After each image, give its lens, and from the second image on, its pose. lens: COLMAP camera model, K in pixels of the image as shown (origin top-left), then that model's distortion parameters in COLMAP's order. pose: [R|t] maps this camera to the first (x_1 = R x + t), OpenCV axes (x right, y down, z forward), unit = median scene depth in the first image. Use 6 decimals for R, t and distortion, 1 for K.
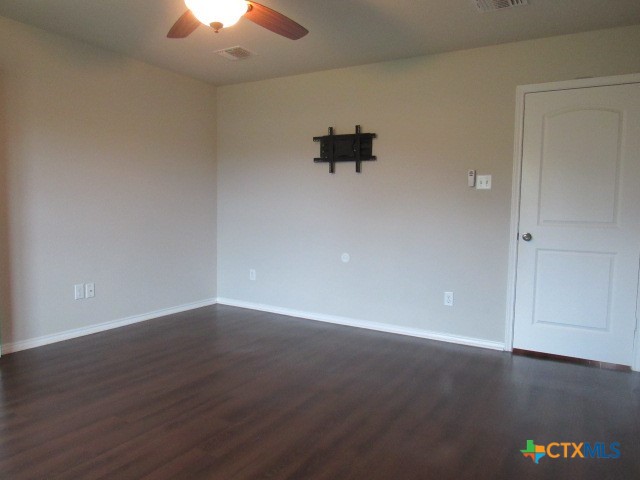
lens RADIAL K [[457.1, 0, 323.3], [0, 457.1, 237.2], [0, 0, 1]] dist [-0.021705, 0.003022]
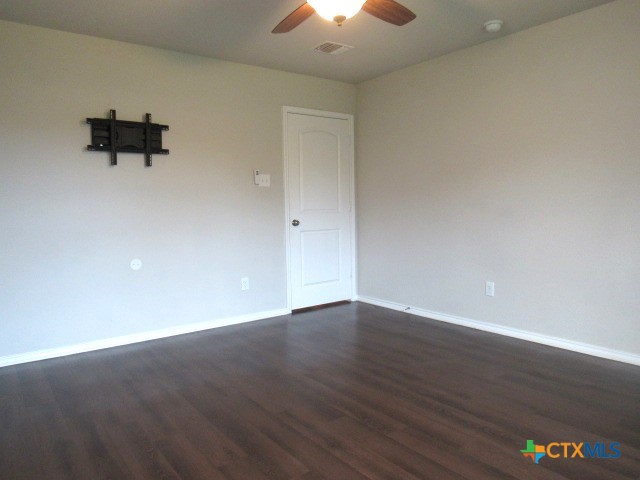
lens RADIAL K [[457.1, 0, 324.1], [0, 457.1, 241.9], [0, 0, 1]] dist [-0.021705, 0.003022]
pose [[0.383105, -0.105919, 0.917612, -0.662157], [0.082865, 0.993339, 0.080064, -0.041075], [-0.919980, 0.045365, 0.389330, 0.368381]]
